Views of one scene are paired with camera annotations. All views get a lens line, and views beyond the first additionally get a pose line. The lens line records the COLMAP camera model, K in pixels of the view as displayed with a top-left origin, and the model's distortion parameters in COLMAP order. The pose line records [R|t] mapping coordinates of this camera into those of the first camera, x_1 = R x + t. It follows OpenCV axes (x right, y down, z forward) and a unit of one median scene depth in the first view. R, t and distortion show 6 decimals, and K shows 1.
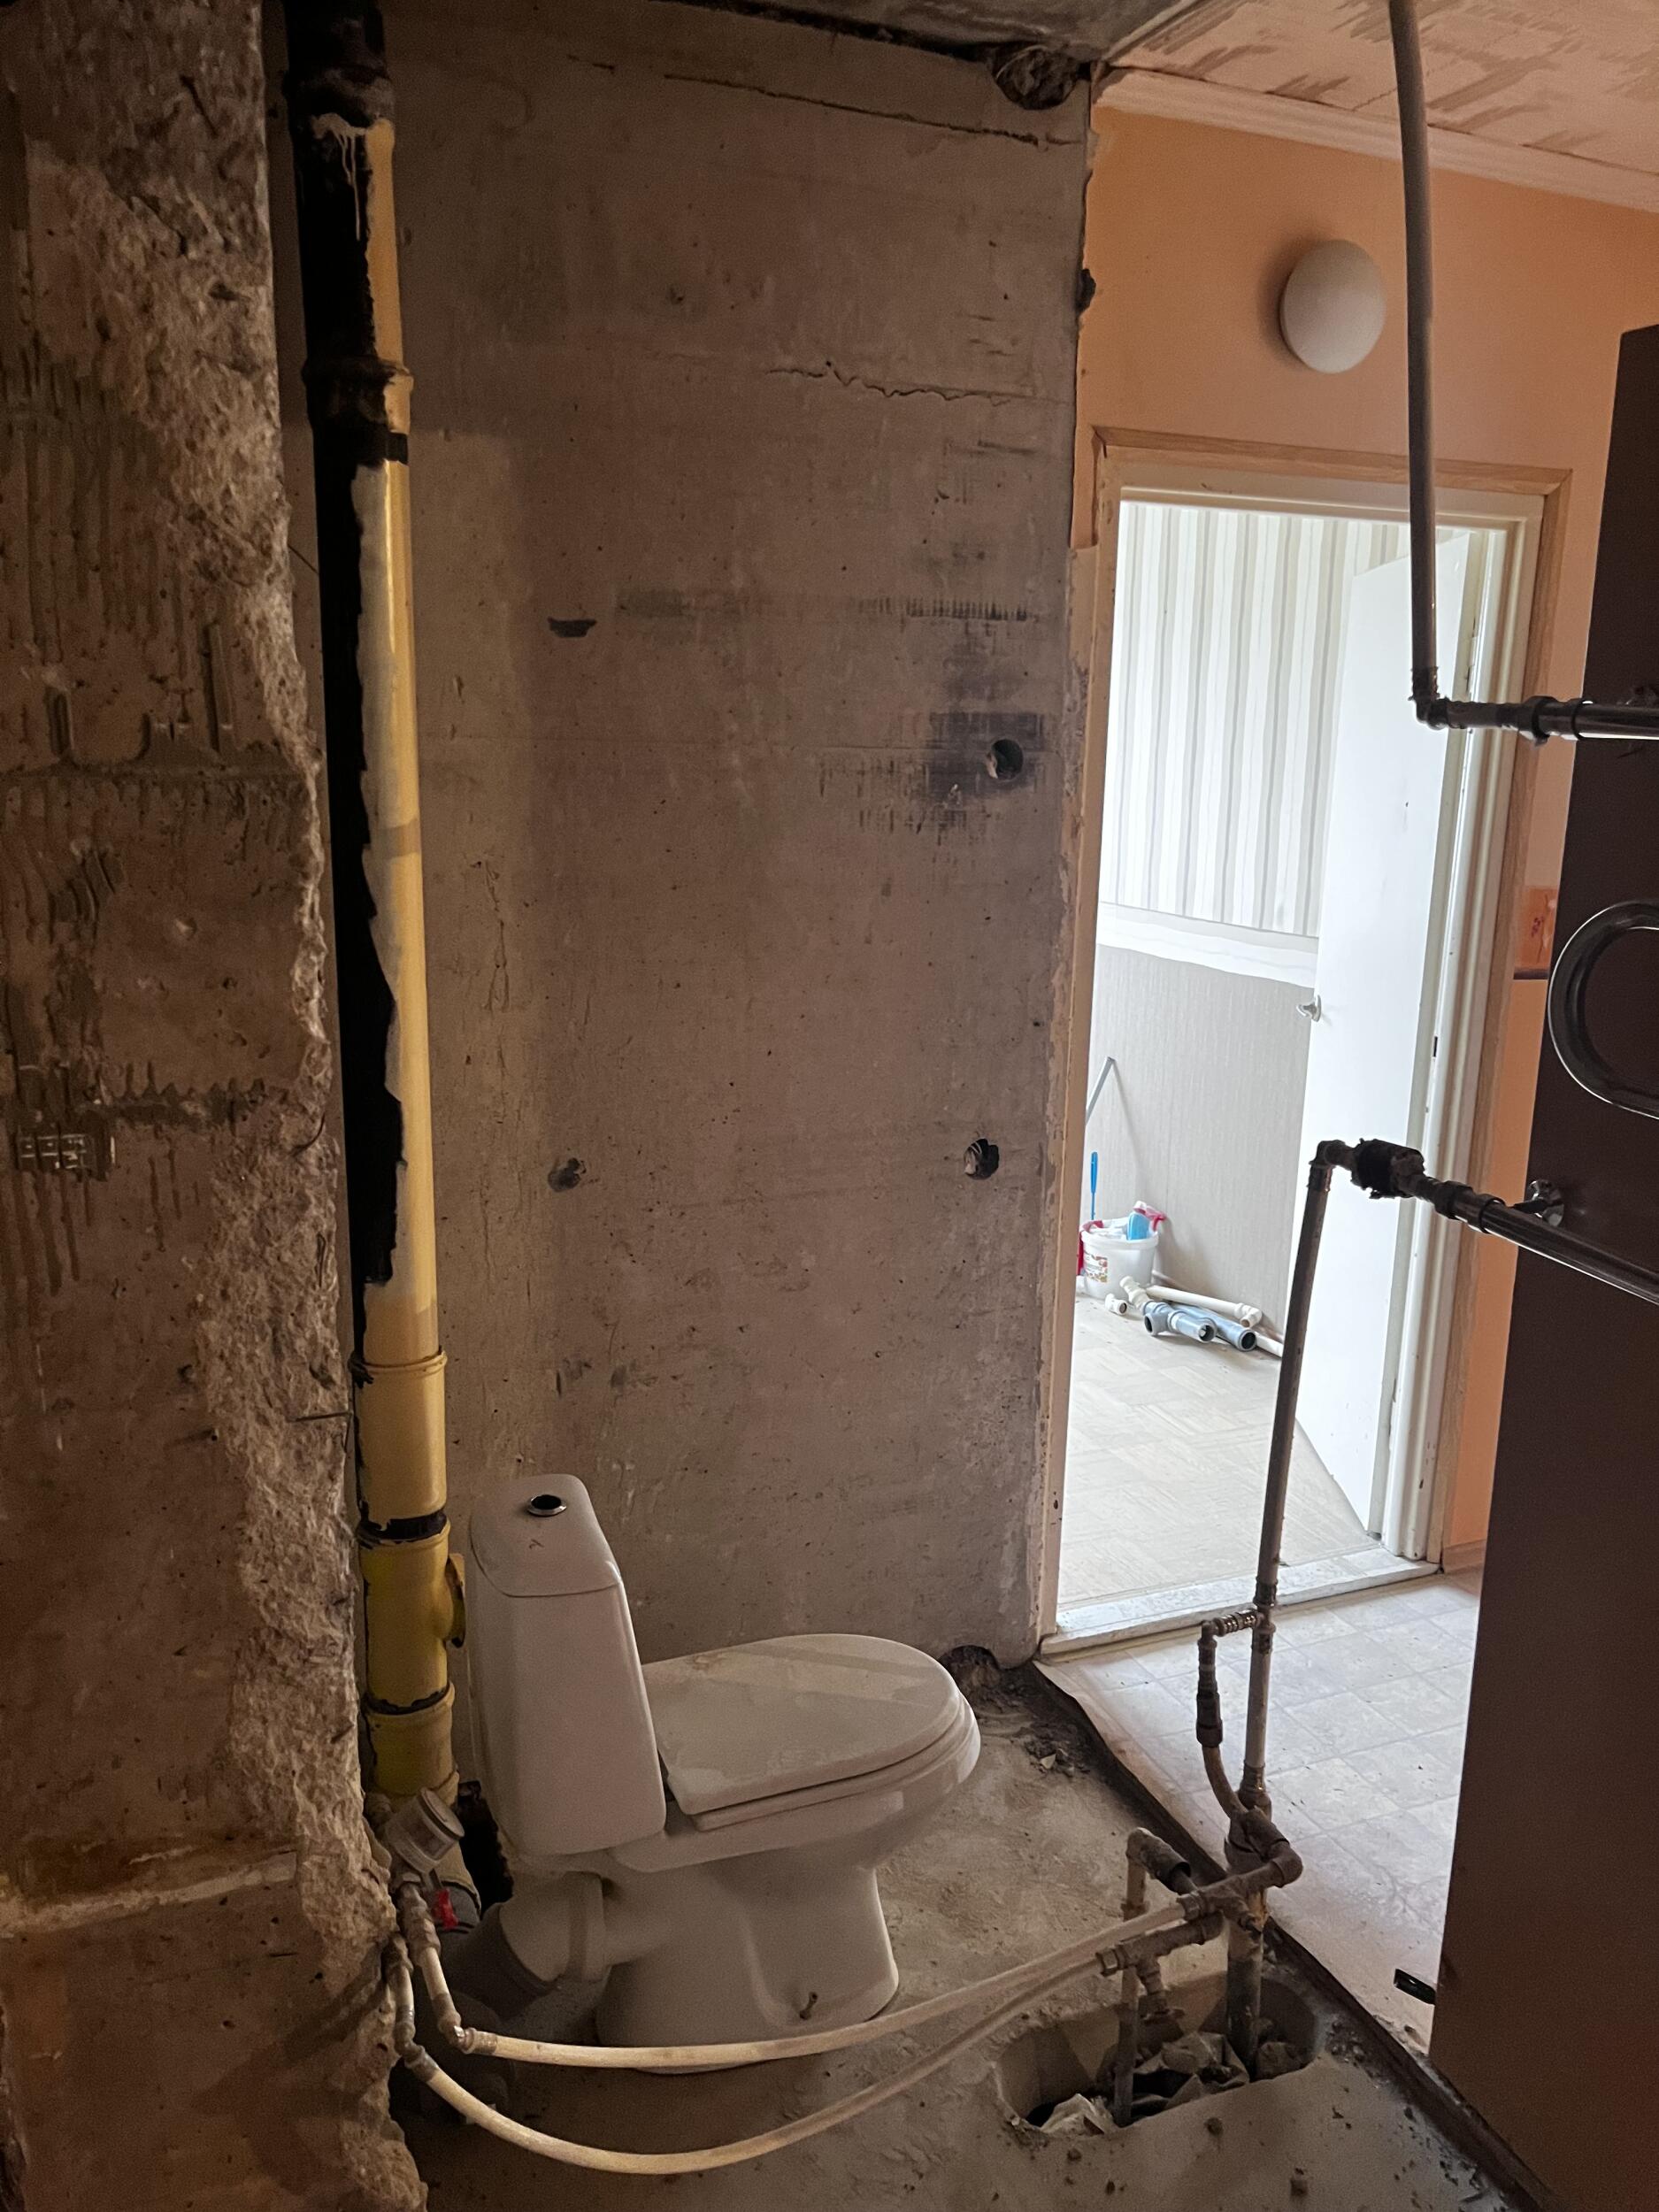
lens RADIAL K [[1672.9, 0, 826.3], [0, 1672.9, 1117.6], [0, 0, 1]] dist [0.058793, -0.063401]
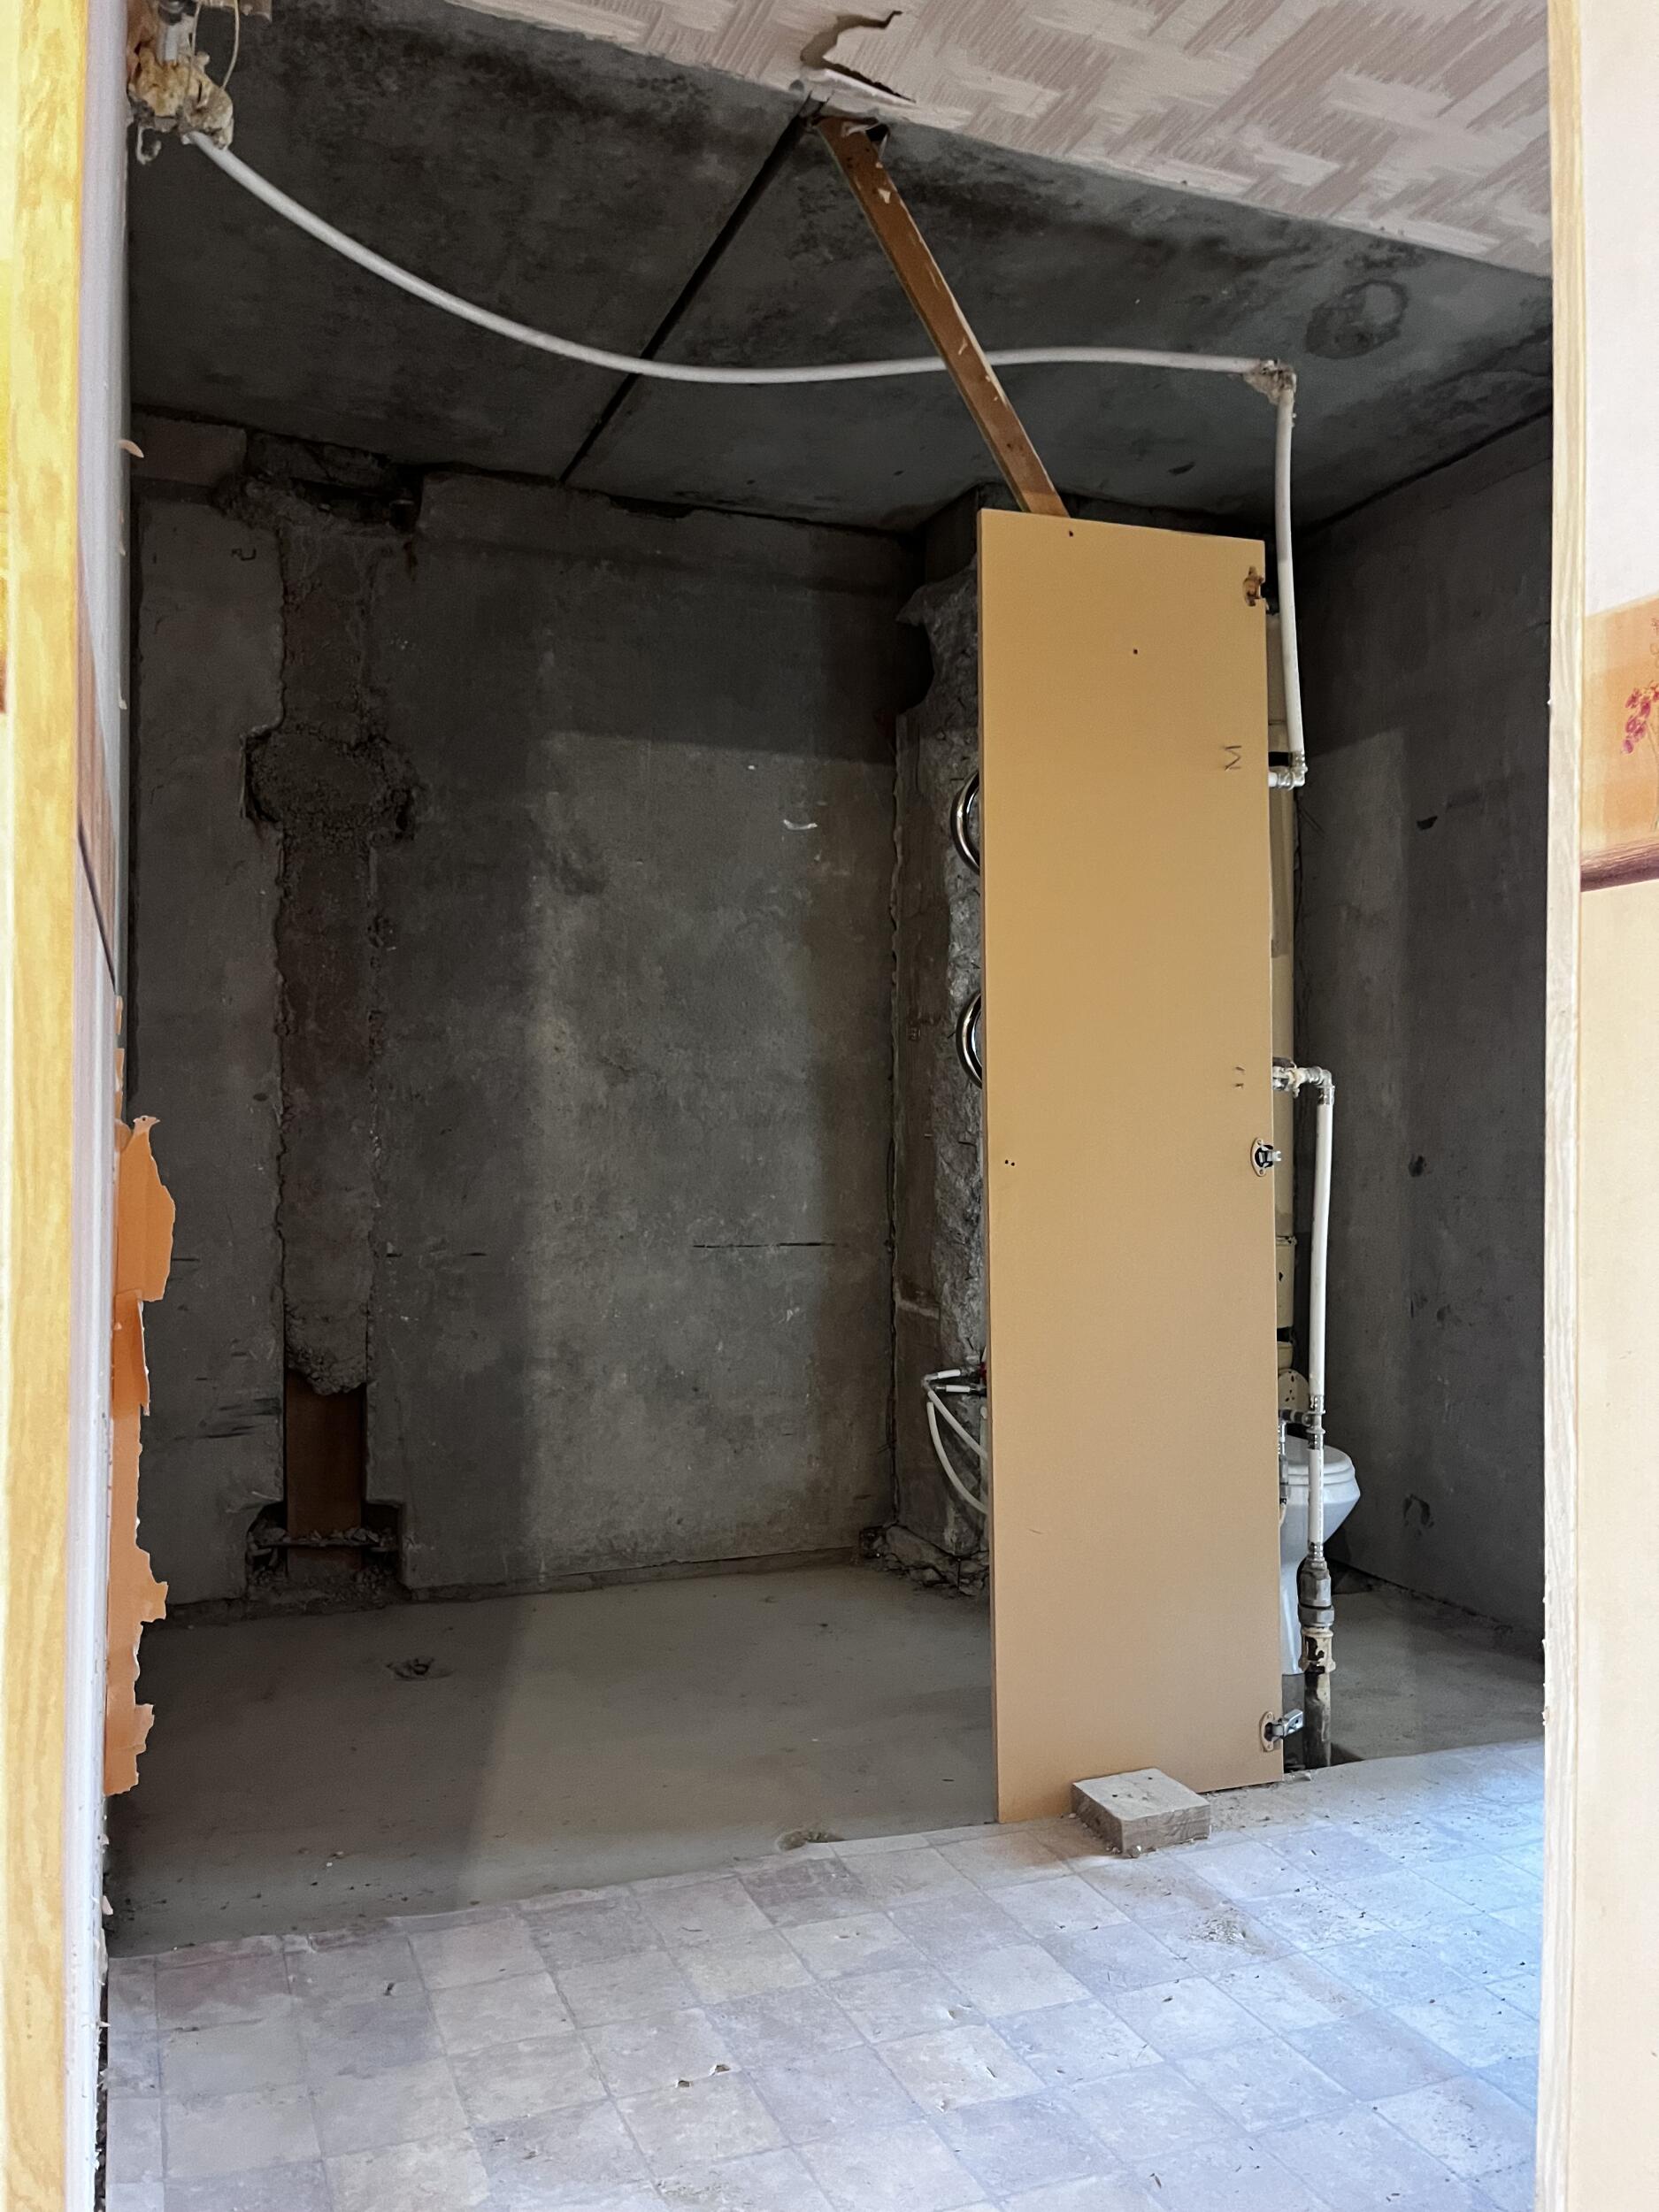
lens RADIAL K [[1703.1, 0, 830.6], [0, 1703.1, 1115.2], [0, 0, 1]] dist [0.063689, -0.110683]
pose [[-0.009901, -0.026892, -0.999589, 1.376090], [-0.222701, 0.974591, -0.024013, 0.141248], [0.974837, 0.222372, -0.015639, 0.473137]]
